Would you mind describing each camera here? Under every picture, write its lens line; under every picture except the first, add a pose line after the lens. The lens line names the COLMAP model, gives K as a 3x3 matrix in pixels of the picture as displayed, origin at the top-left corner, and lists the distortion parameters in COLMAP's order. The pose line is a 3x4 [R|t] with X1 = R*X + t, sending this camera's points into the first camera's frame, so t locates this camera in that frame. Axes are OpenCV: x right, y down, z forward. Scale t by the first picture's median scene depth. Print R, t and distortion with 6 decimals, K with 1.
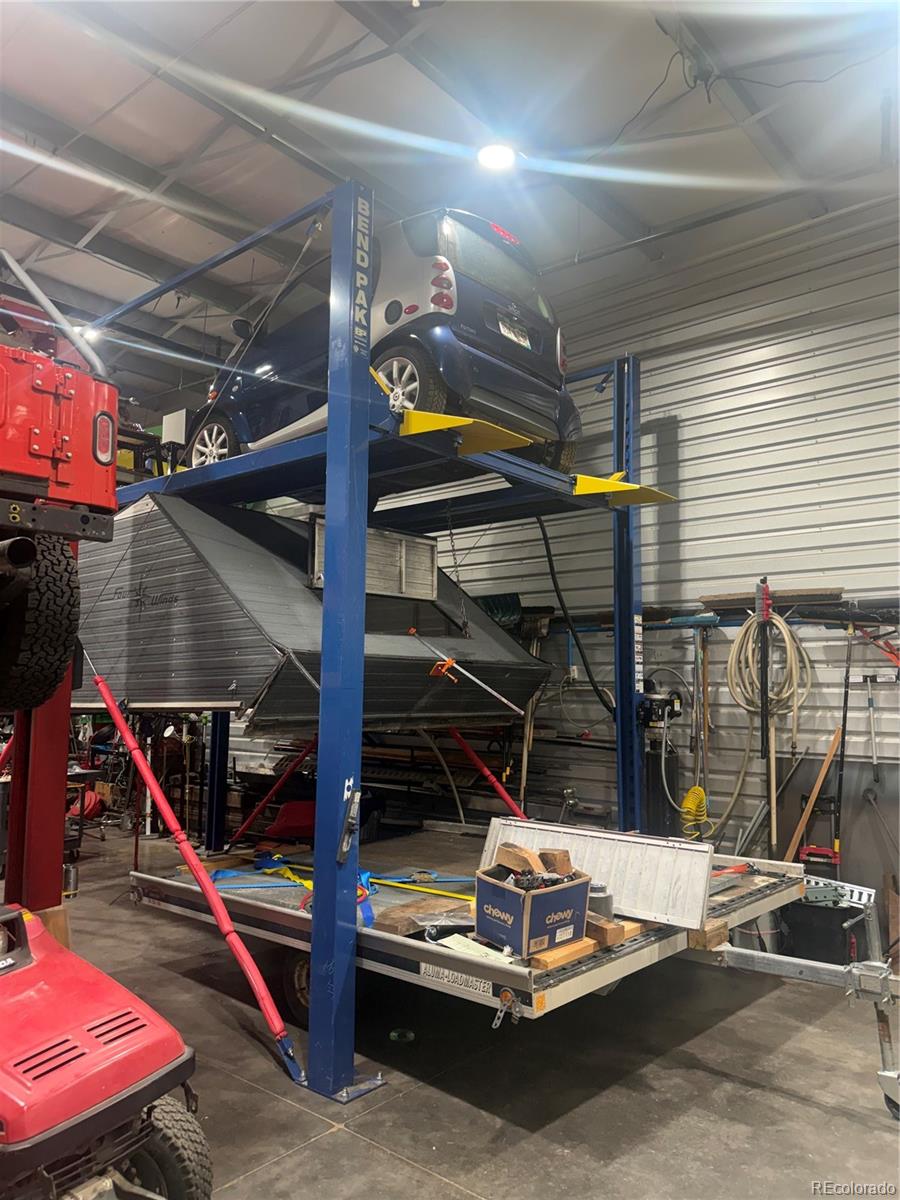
lens RADIAL K [[840.6, 0, 449.6], [0, 840.6, 598.7], [0, 0, 1]] dist [0.001046, -0.000206]
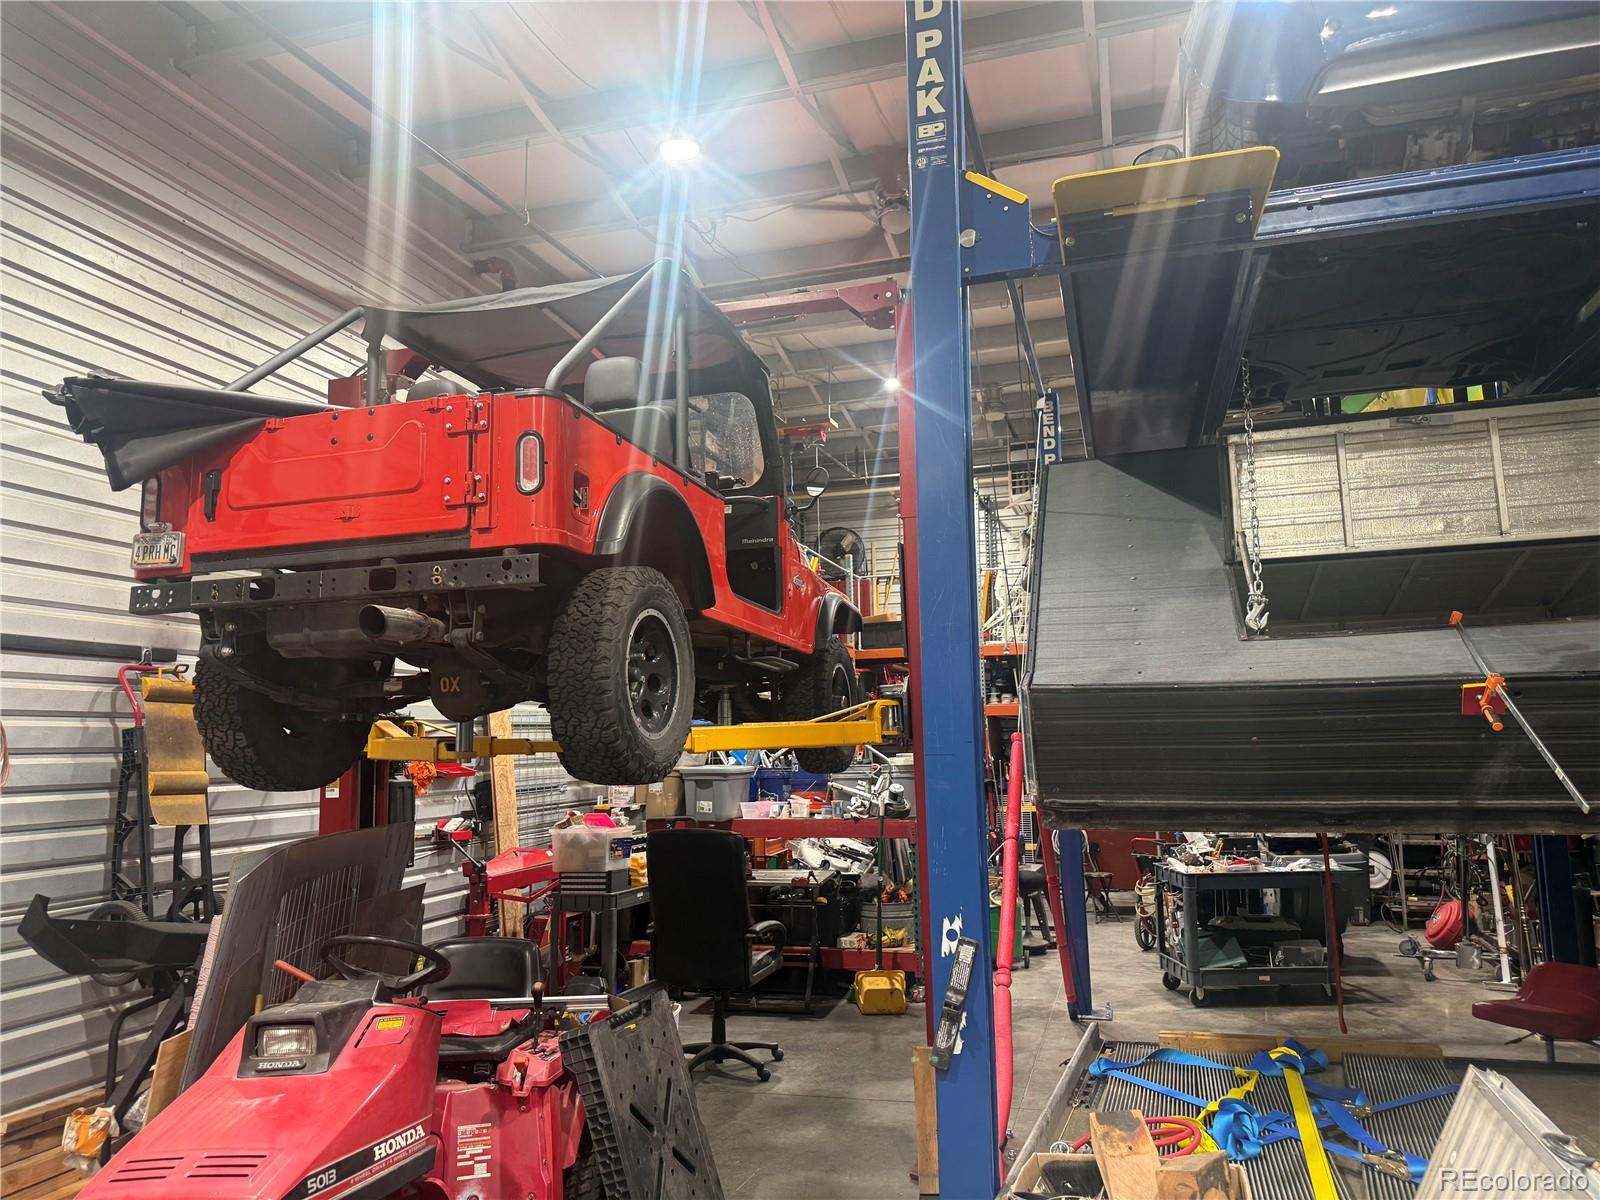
lens RADIAL K [[1120.7, 0, 799.4], [0, 1120.7, 602.8], [0, 0, 1]] dist [0.001046, -0.000206]
pose [[0.378968, -0.131475, -0.916023, 0.547196], [0.117768, 0.988660, -0.093179, 0.065295], [0.917885, -0.072567, 0.390154, 0.631659]]
